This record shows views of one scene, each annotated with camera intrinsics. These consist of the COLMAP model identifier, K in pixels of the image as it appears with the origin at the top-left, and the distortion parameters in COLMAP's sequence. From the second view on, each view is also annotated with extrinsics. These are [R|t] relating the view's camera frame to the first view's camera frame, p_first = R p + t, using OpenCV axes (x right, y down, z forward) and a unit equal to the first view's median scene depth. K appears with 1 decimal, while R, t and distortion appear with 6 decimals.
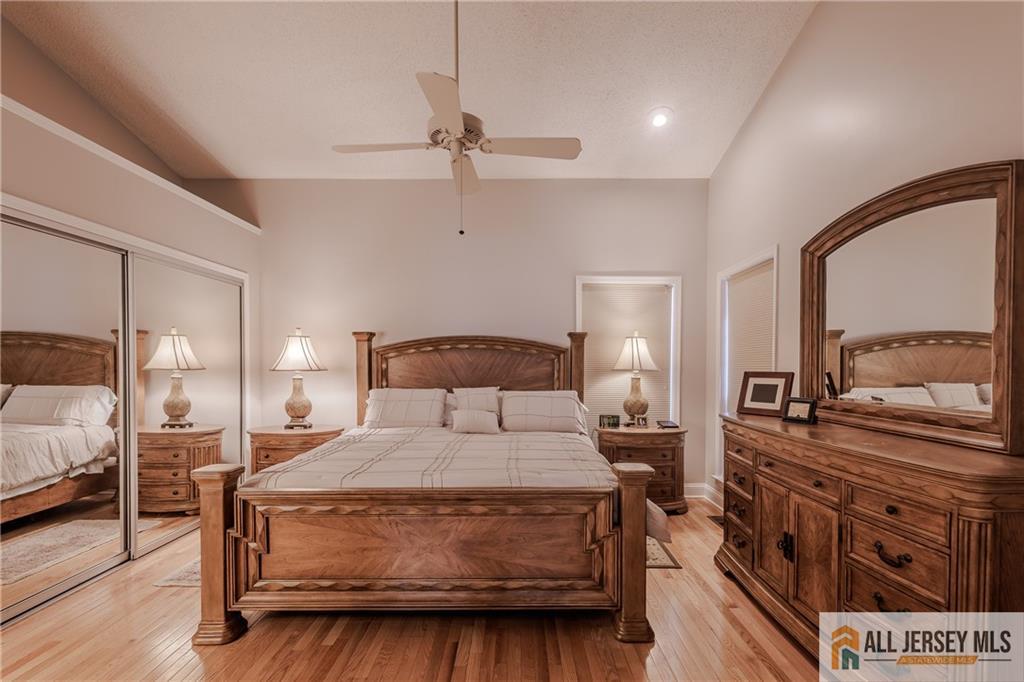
lens RADIAL K [[478.5, 0, 524.2], [0, 478.5, 378.9], [0, 0, 1]] dist [0.010230, -0.001797]
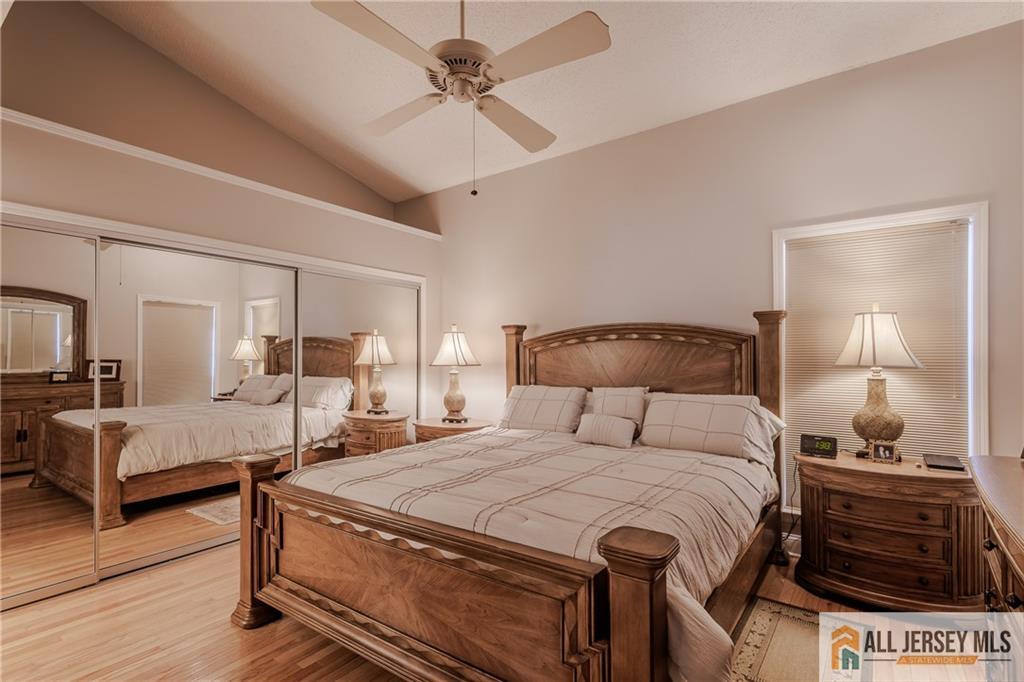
lens RADIAL K [[478.5, 0, 529.6], [0, 478.5, 356.7], [0, 0, 1]] dist [0.010230, -0.001797]
pose [[0.808322, -0.009912, -0.588658, 0.258781], [-0.011955, 0.999376, -0.033244, -0.005117], [0.588620, 0.033909, 0.807699, 0.265191]]
